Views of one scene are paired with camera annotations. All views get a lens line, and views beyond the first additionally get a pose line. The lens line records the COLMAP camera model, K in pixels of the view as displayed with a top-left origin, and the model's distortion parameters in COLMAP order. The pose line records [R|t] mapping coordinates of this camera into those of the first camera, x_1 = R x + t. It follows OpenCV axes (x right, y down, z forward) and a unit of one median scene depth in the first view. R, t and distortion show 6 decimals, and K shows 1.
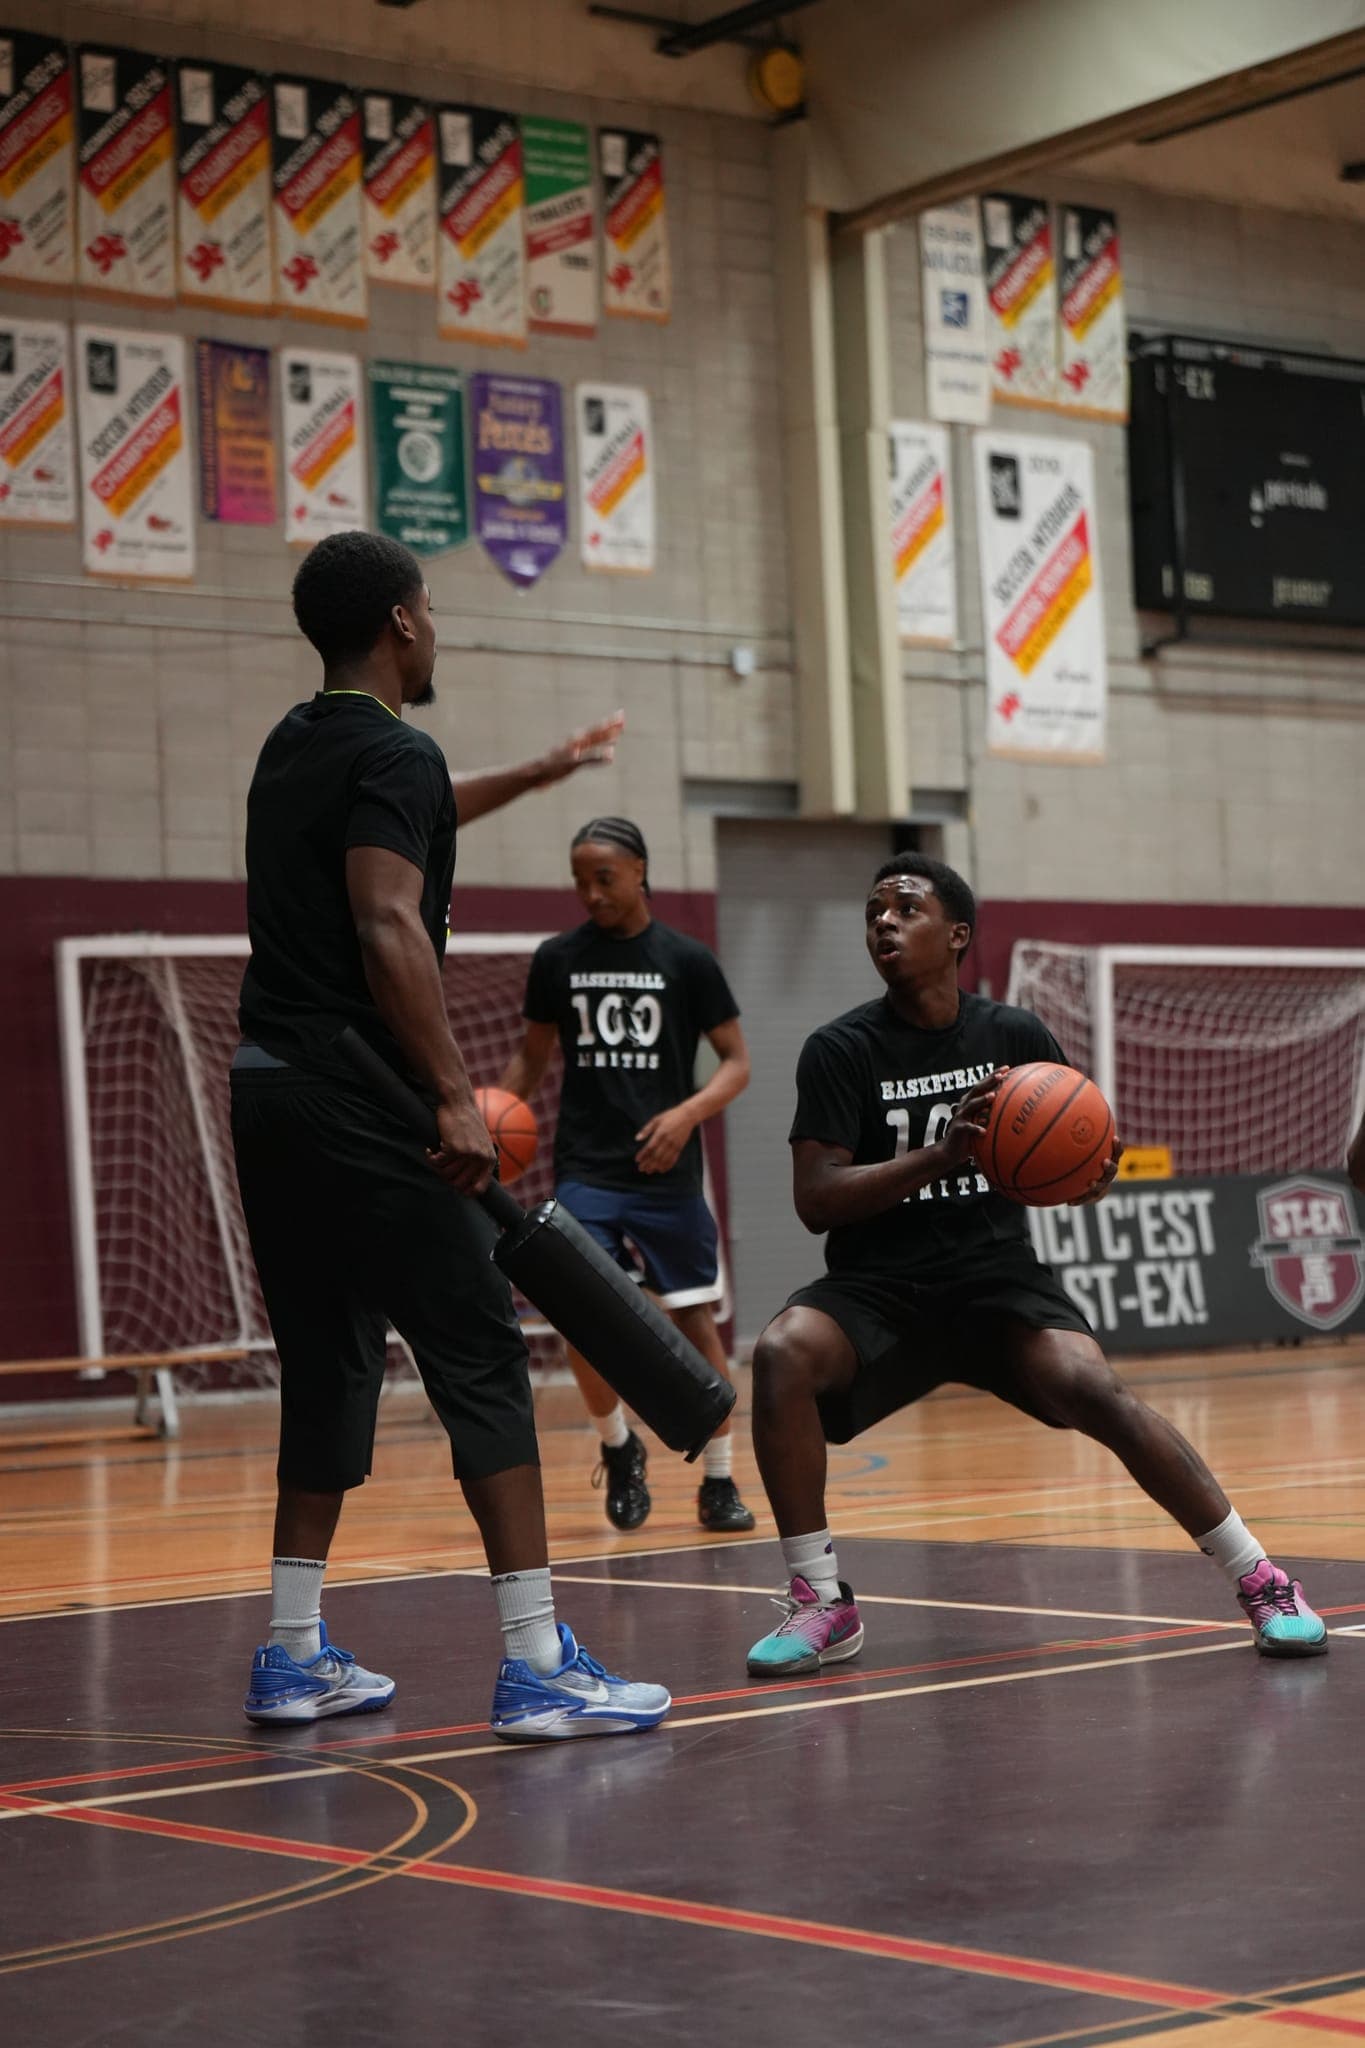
lens RADIAL K [[4116.5, 0, 682.5], [0, 4116.5, 1024.0], [0, 0, 1]] dist [-0.011000, 0.072433]
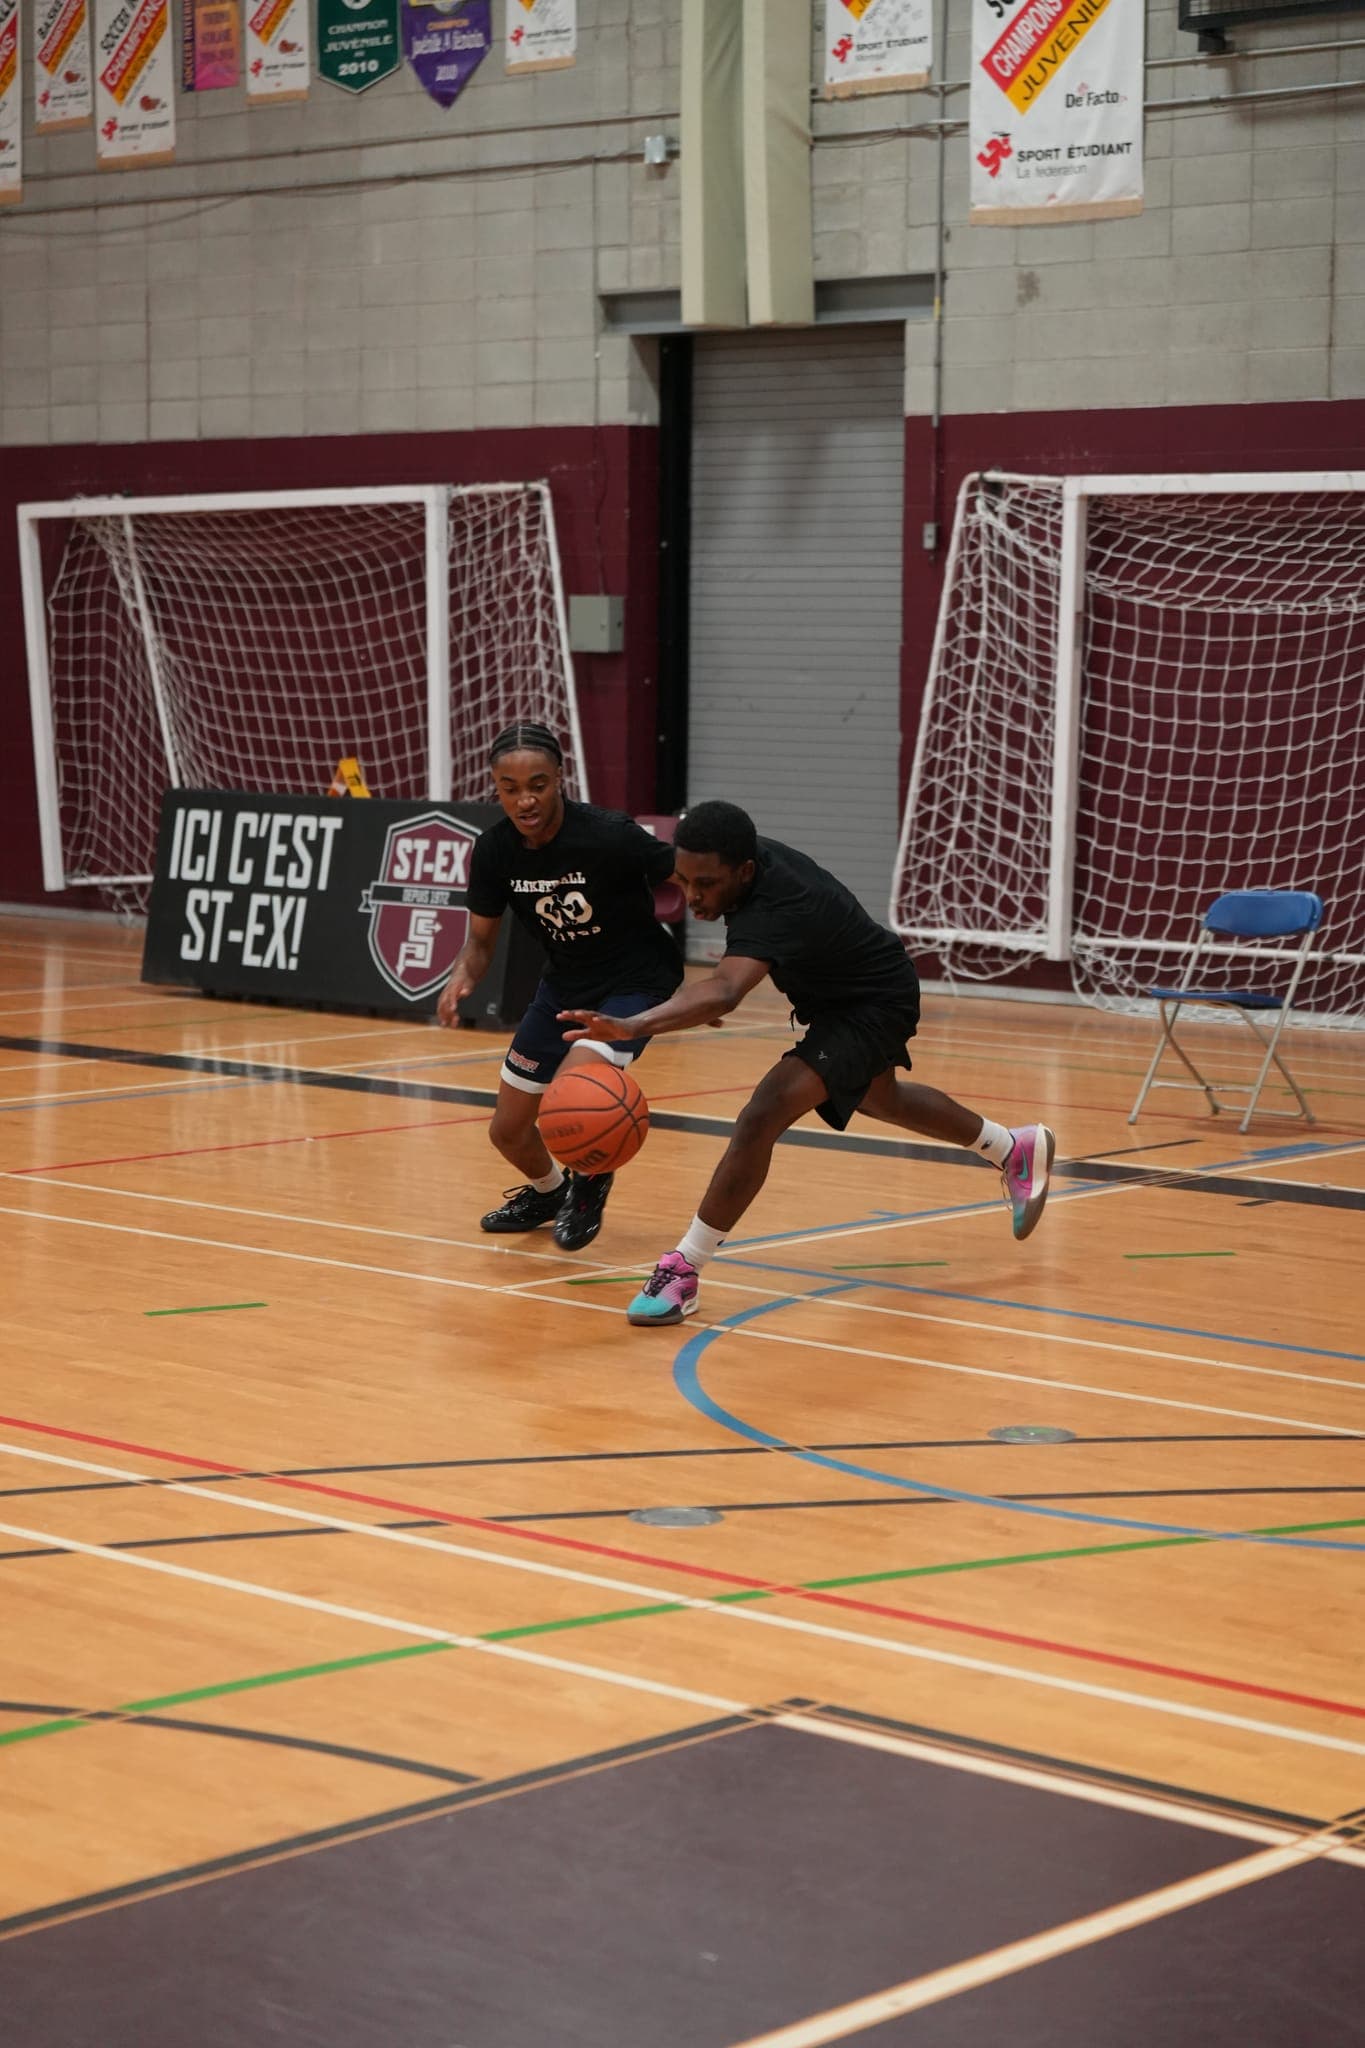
lens RADIAL K [[4116.5, 0, 682.5], [0, 4116.5, 1024.0], [0, 0, 1]] dist [-0.011000, 0.072433]
pose [[0.170351, 0.139658, -0.975436, 0.894276], [0.034583, 0.988448, 0.147560, -0.035429], [0.984776, -0.058871, 0.163553, 0.874300]]
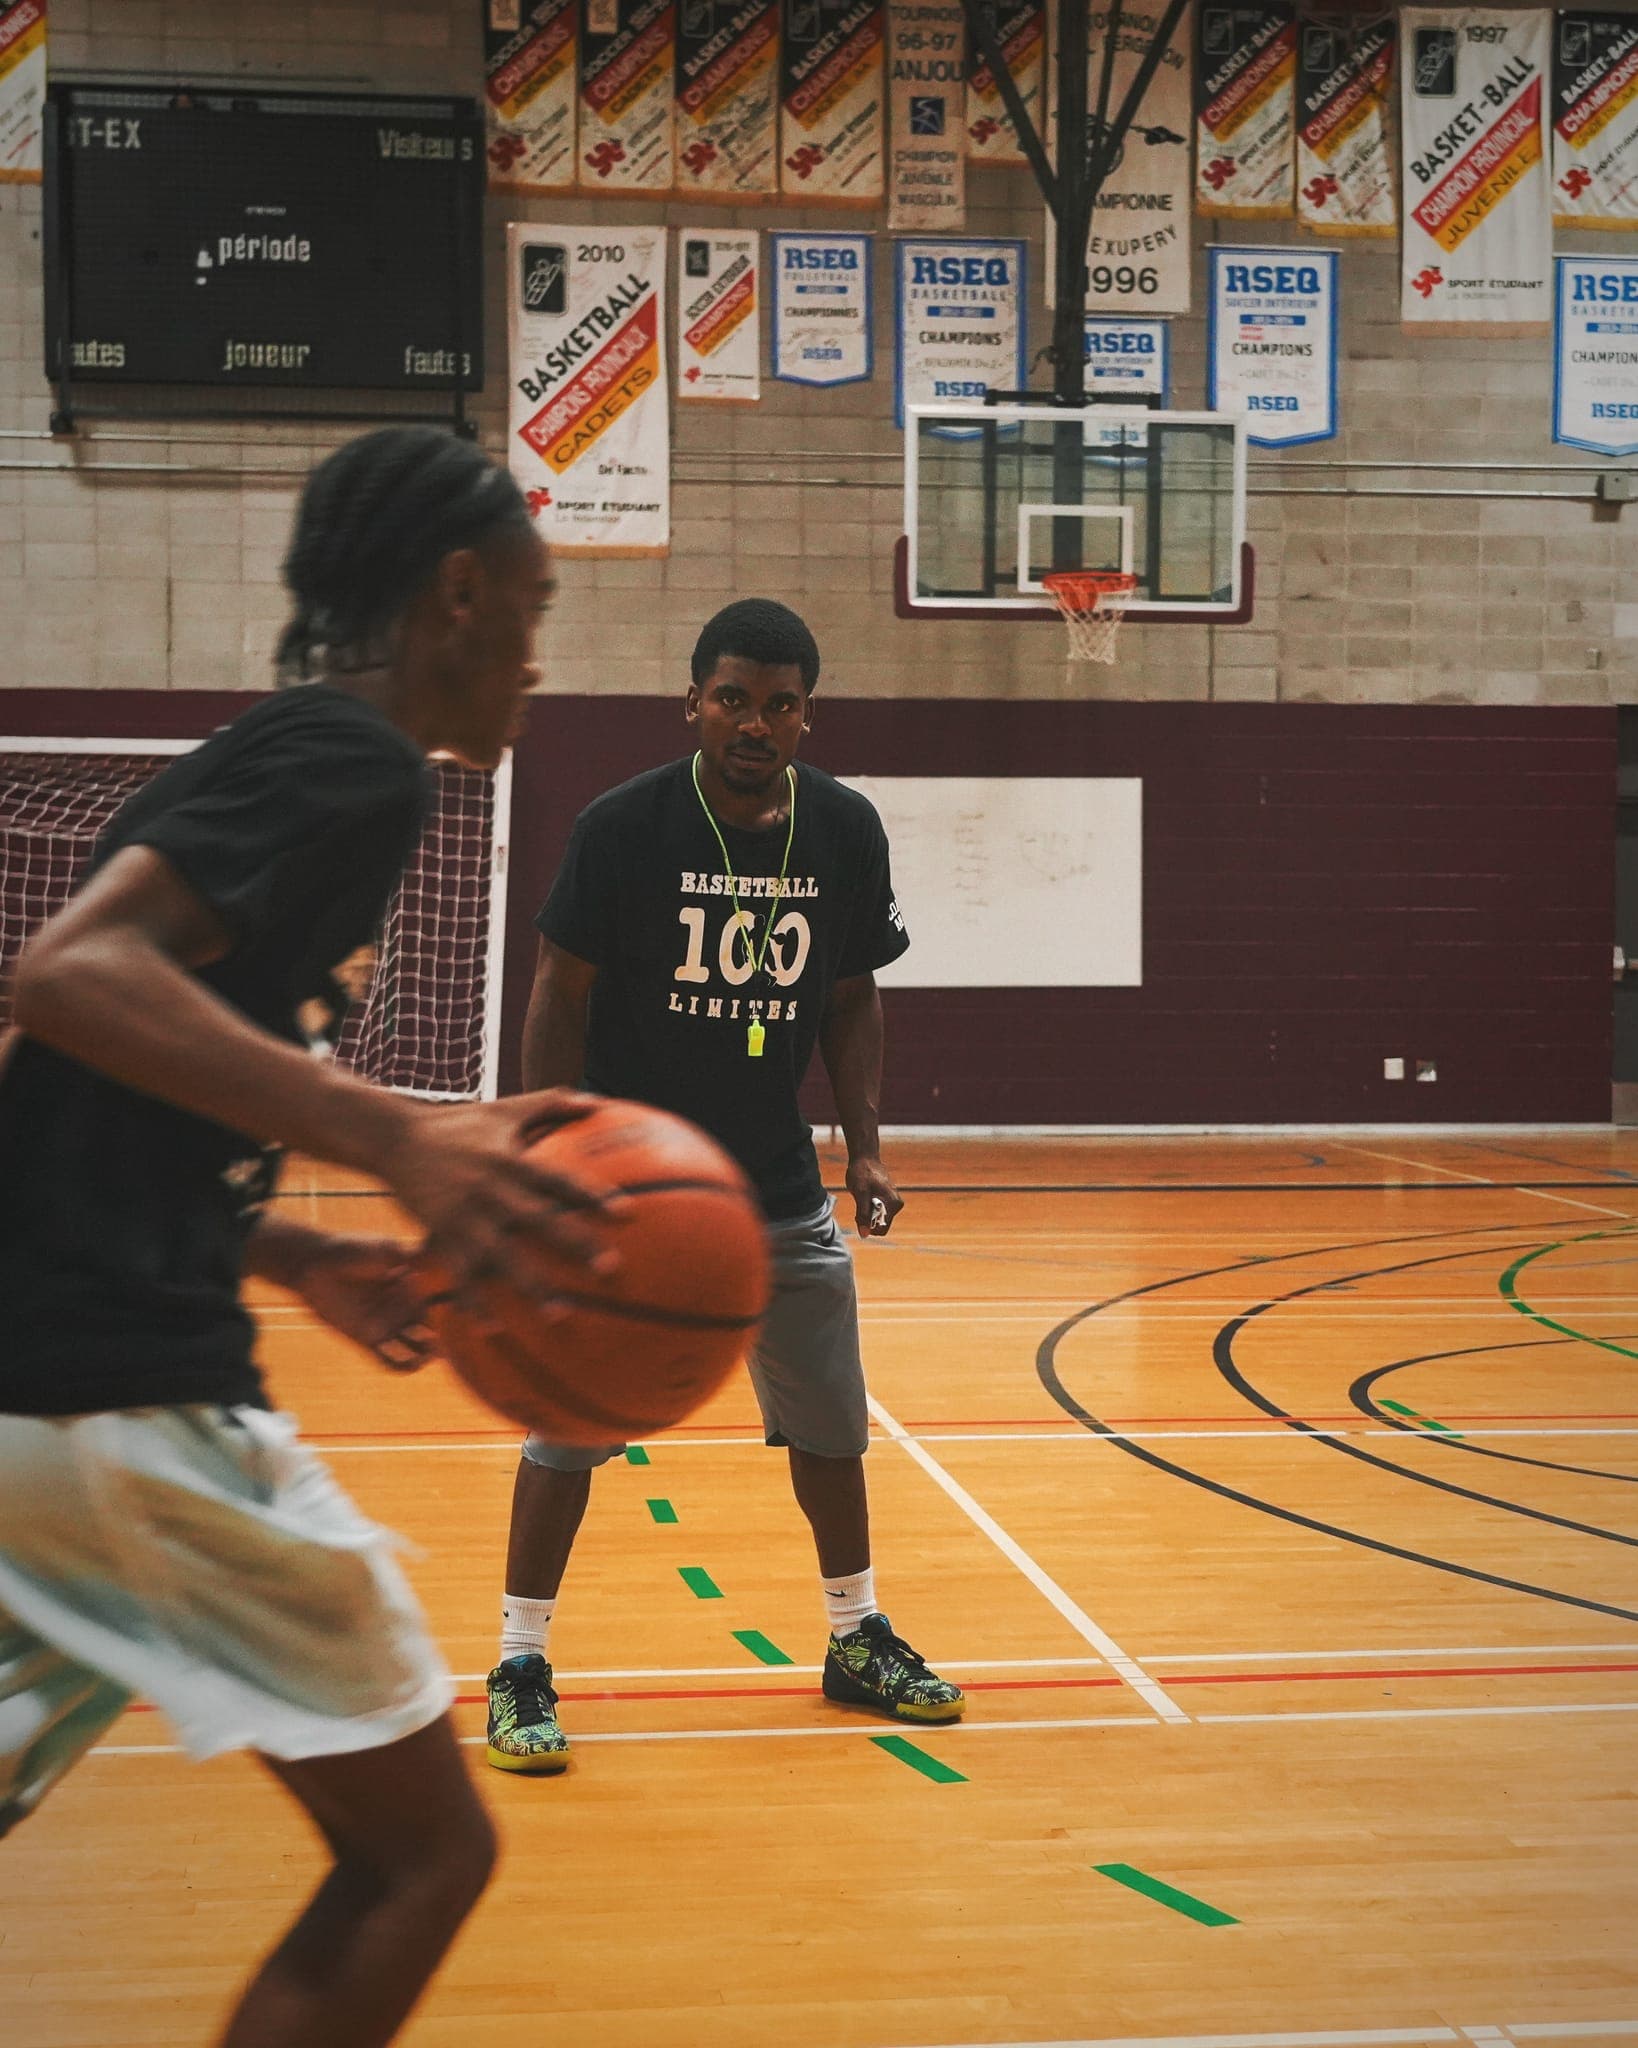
lens RADIAL K [[3070.0, 0, 819.0], [0, 3070.0, 1024.0], [0, 0, 1]] dist [-0.158908, 1.051170]
pose [[0.857513, 0.043354, -0.512633, 0.704549], [-0.010773, 0.997738, 0.066360, -0.000758], [0.514350, -0.051382, 0.856040, 0.527983]]
